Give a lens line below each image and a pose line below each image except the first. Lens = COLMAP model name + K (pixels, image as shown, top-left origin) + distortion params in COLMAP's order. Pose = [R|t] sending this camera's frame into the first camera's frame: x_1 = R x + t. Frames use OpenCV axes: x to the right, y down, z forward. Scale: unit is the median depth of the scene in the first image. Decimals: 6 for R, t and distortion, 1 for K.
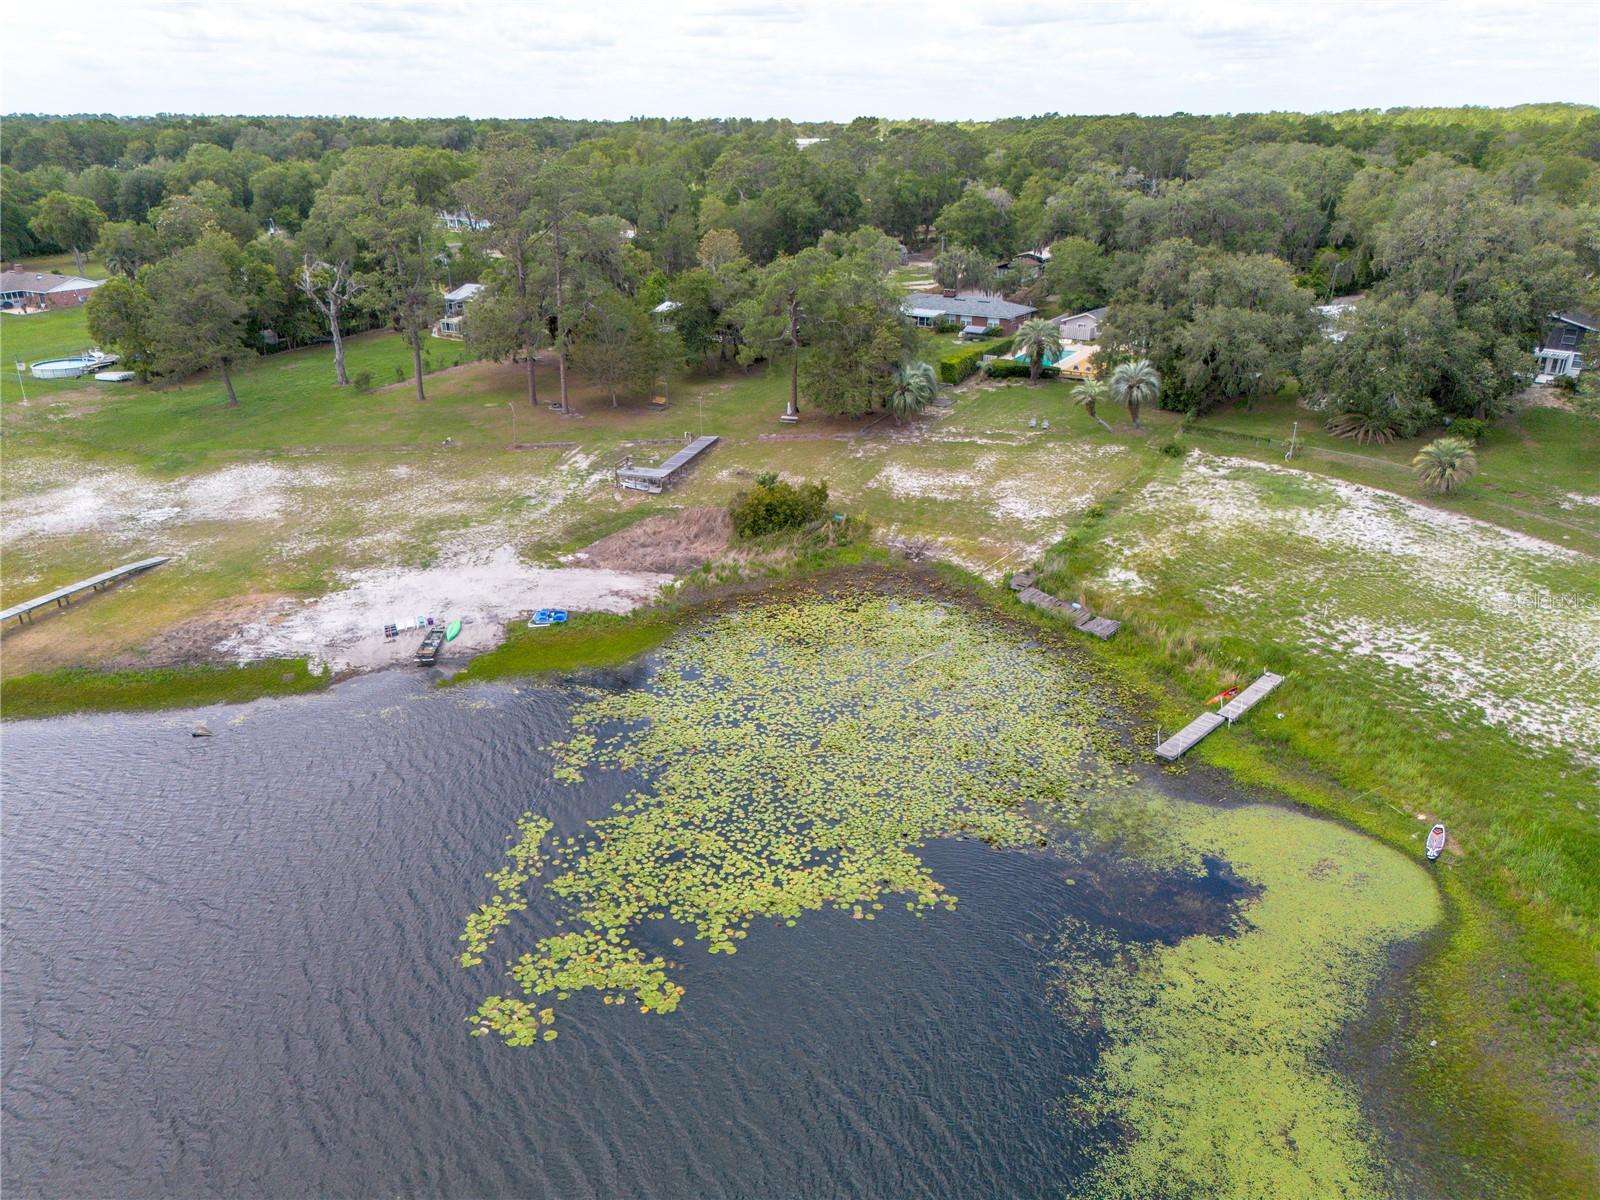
lens RADIAL K [[1123.4, 0, 798.9], [0, 1123.4, 598.8], [0, 0, 1]] dist [0.067016, -0.061129]
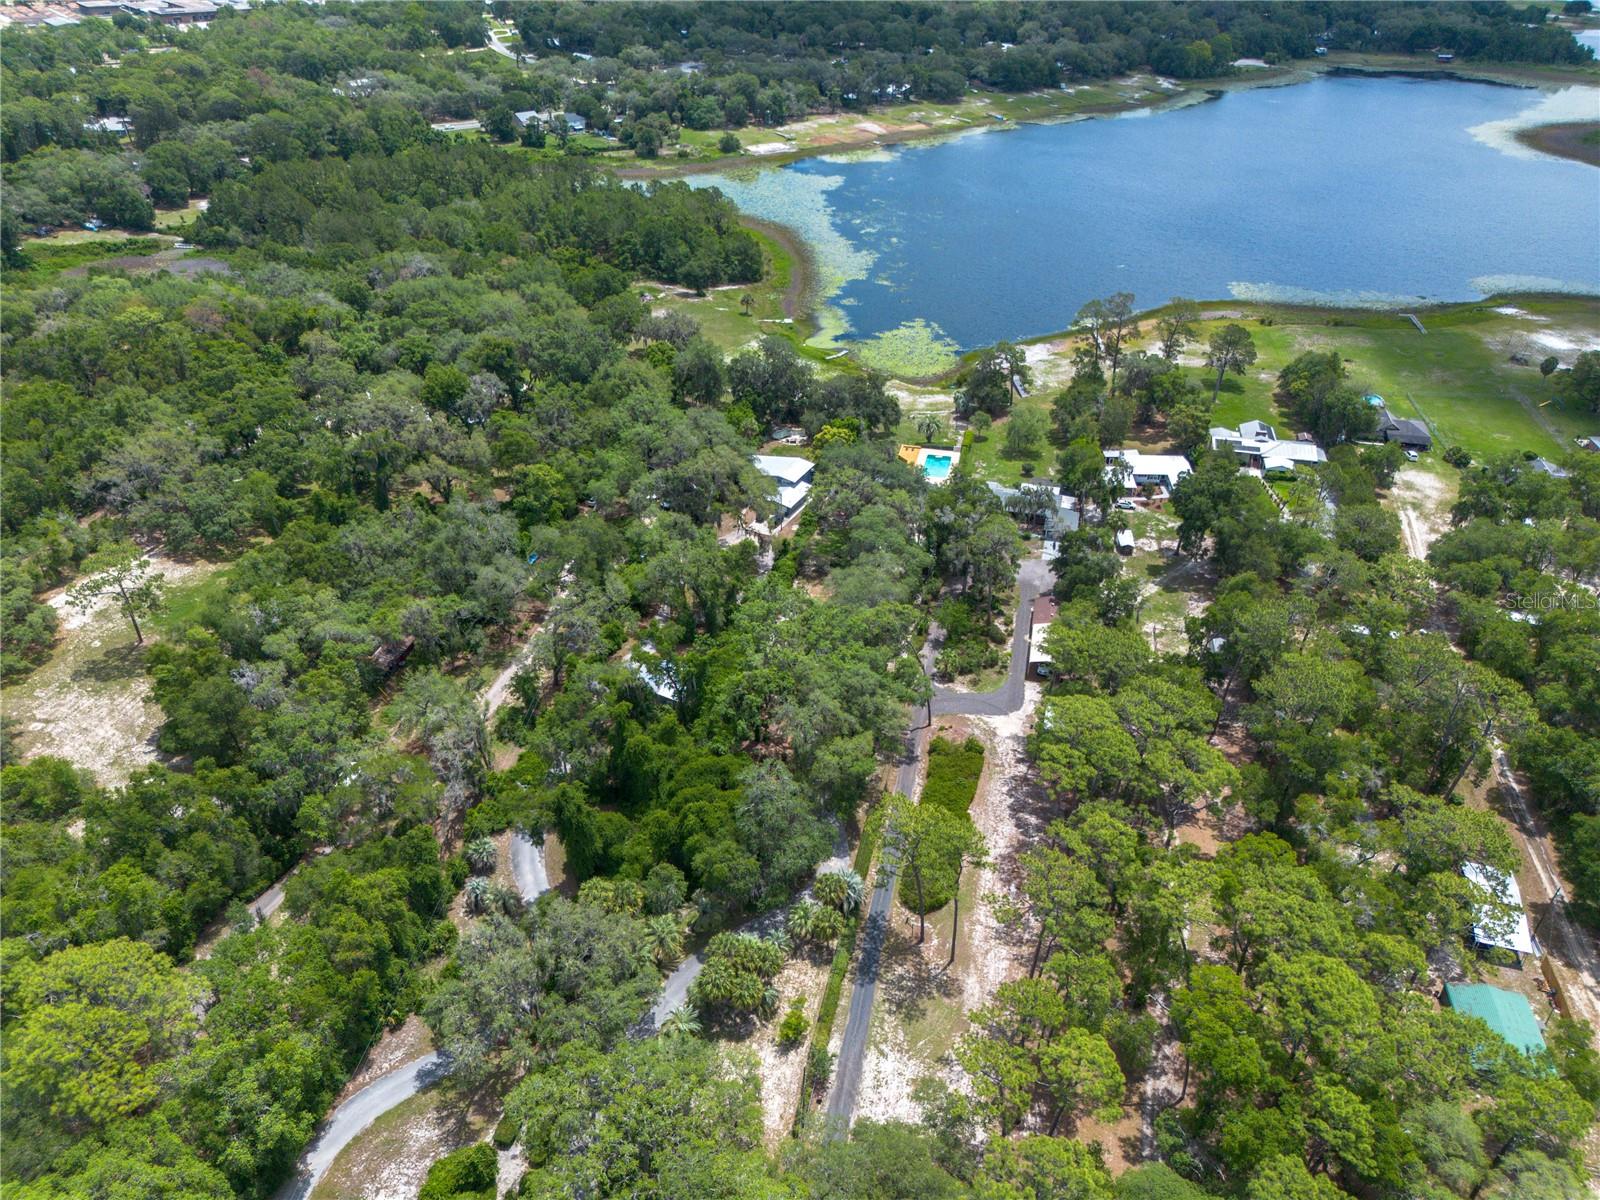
lens RADIAL K [[1123.4, 0, 798.9], [0, 1123.4, 598.8], [0, 0, 1]] dist [0.067016, -0.061129]
pose [[-0.950701, 0.166397, -0.261687, 1.524102], [-0.122422, 0.573935, 0.809699, -2.488904], [0.284923, 0.801817, -0.525269, 3.347272]]
